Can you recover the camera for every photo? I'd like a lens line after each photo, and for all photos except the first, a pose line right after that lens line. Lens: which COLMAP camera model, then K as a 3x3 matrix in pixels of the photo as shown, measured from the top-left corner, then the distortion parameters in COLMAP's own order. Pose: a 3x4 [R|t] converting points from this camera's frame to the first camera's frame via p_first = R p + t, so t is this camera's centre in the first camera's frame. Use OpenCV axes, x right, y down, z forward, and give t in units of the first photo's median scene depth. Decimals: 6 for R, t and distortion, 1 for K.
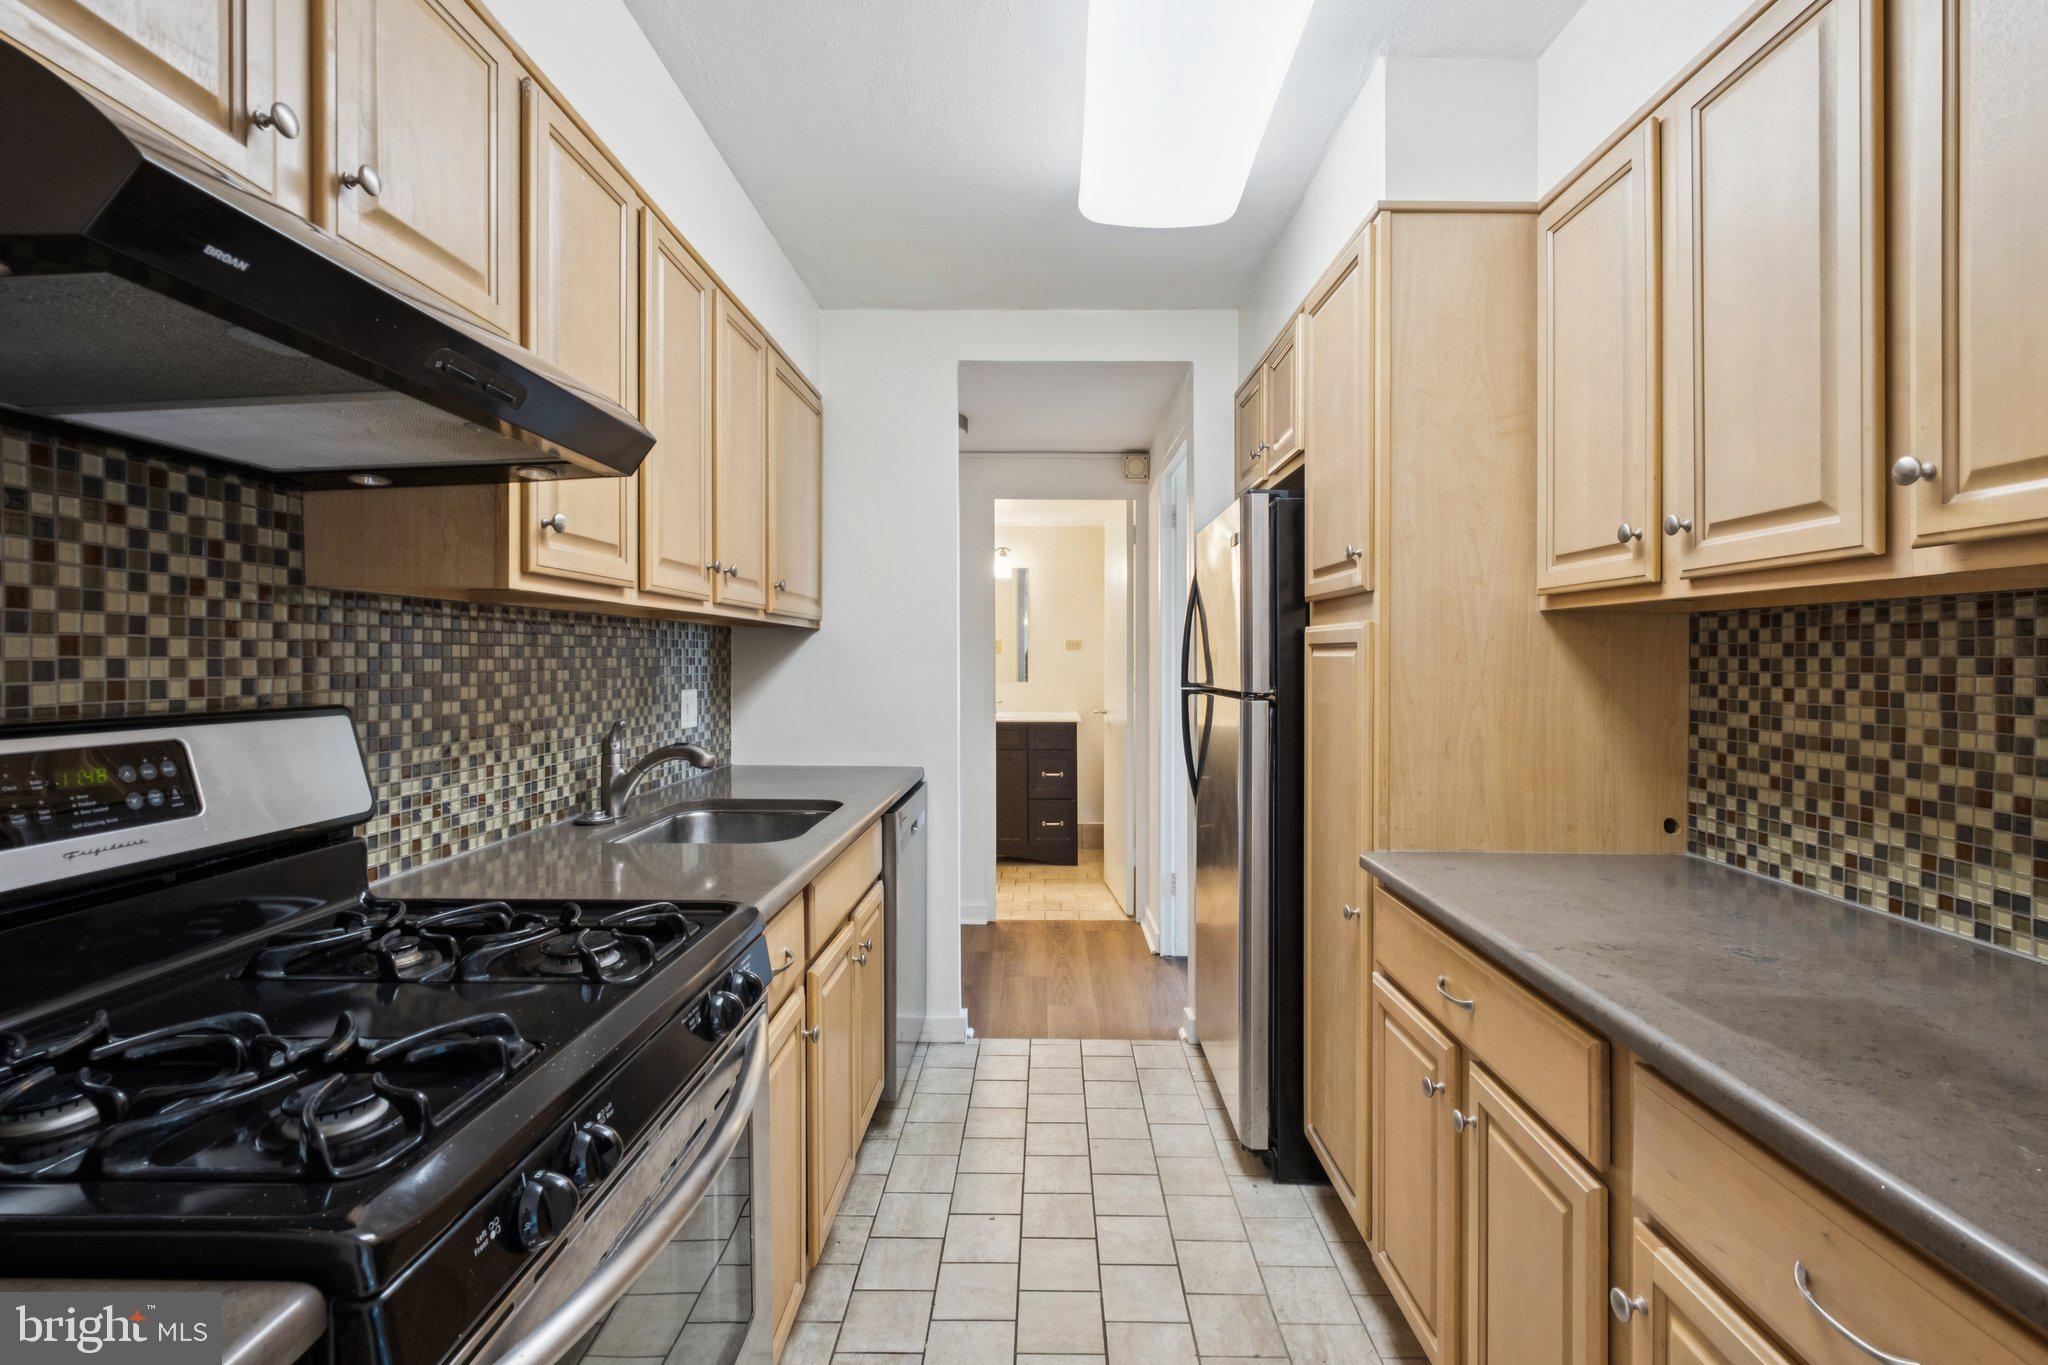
lens RADIAL K [[886.6, 0, 1012.4], [0, 886.6, 684.7], [0, 0, 1]] dist [-0.005174, -0.000551]
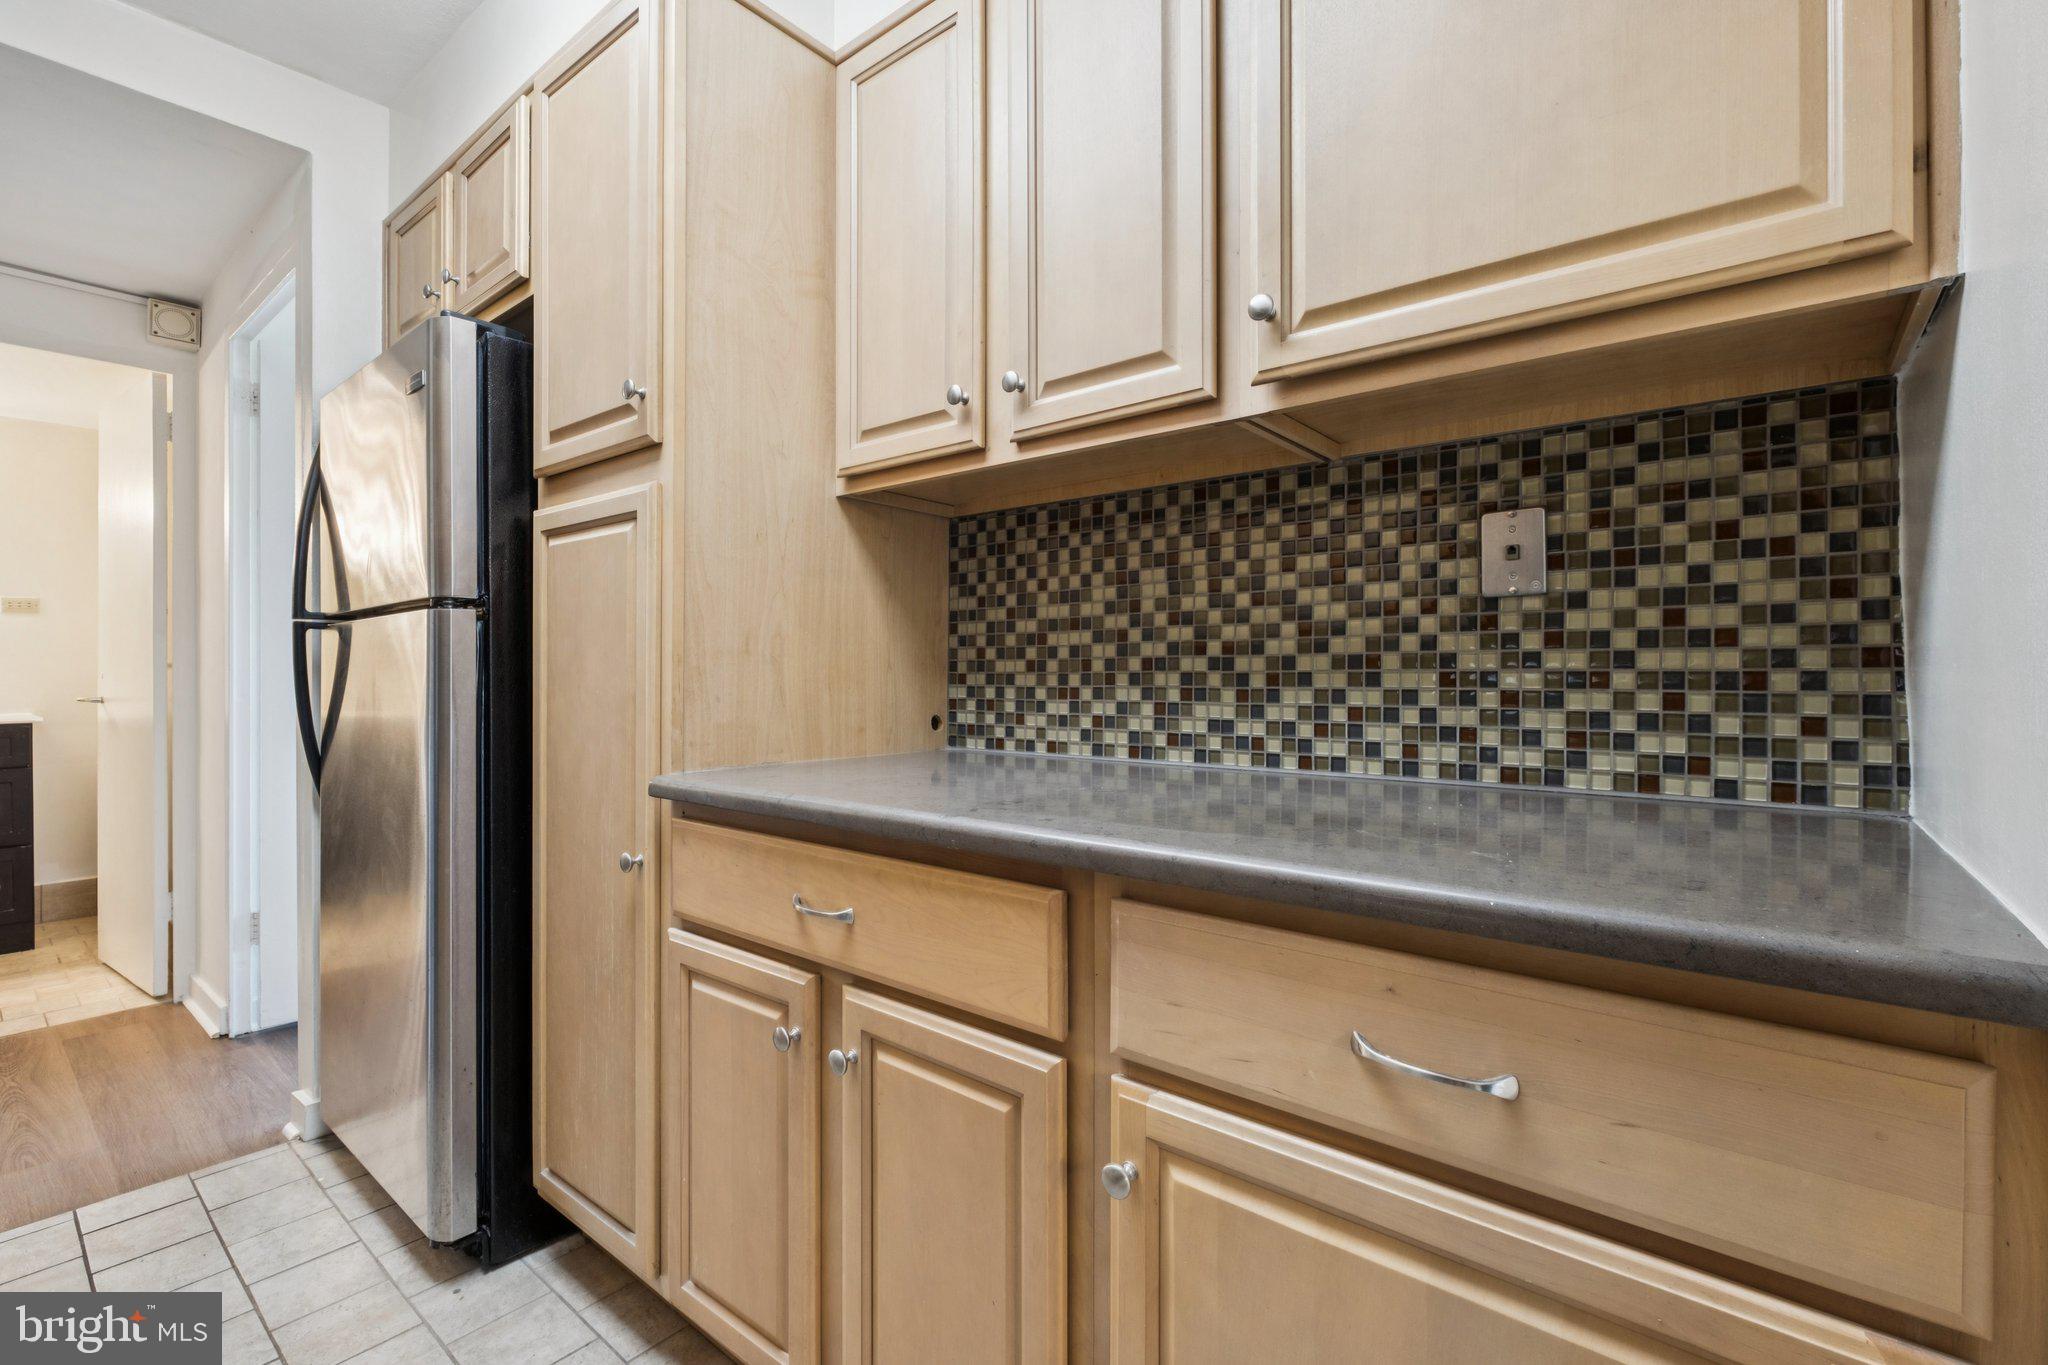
lens RADIAL K [[886.6, 0, 1012.4], [0, 886.6, 684.7], [0, 0, 1]] dist [-0.005174, -0.000551]
pose [[0.604285, -0.000916, 0.796768, -0.034458], [0.007681, 0.999960, -0.004676, 0.135282], [-0.796731, 0.008946, 0.604268, 0.335334]]
